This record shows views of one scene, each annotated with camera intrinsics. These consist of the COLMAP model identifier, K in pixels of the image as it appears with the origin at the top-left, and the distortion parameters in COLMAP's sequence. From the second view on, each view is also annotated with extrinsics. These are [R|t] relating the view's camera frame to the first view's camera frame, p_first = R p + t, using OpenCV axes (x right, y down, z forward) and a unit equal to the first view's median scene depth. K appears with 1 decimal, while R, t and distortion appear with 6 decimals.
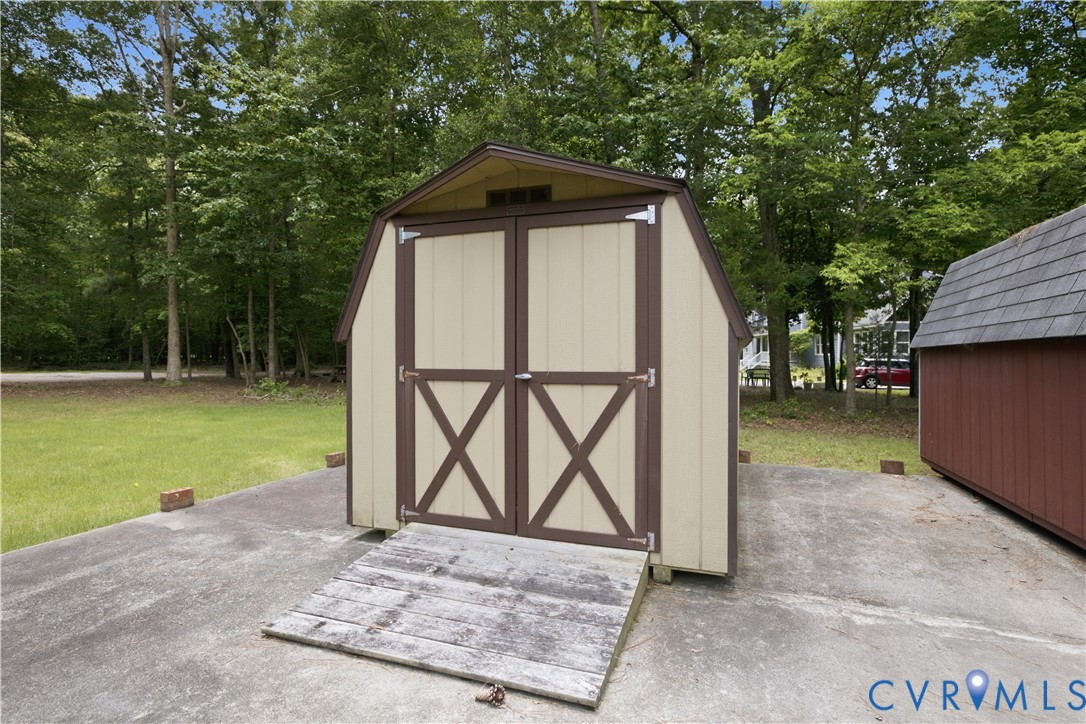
lens RADIAL K [[528.8, 0, 540.7], [0, 528.8, 369.0], [0, 0, 1]] dist [-0.003715, 0.012755]
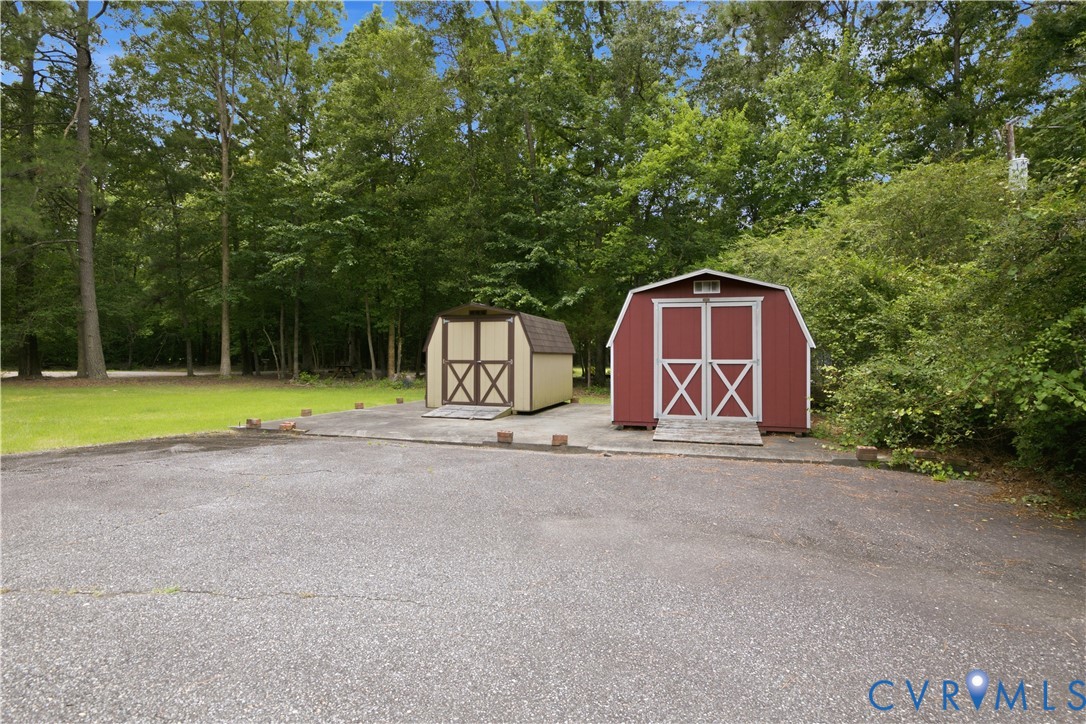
lens RADIAL K [[528.8, 0, 540.7], [0, 528.8, 369.0], [0, 0, 1]] dist [-0.003715, 0.012755]
pose [[0.997464, 0.003780, 0.071078, 0.129177], [-0.003219, 0.999963, -0.008011, 0.089072], [-0.071105, 0.007762, 0.997439, -2.605237]]
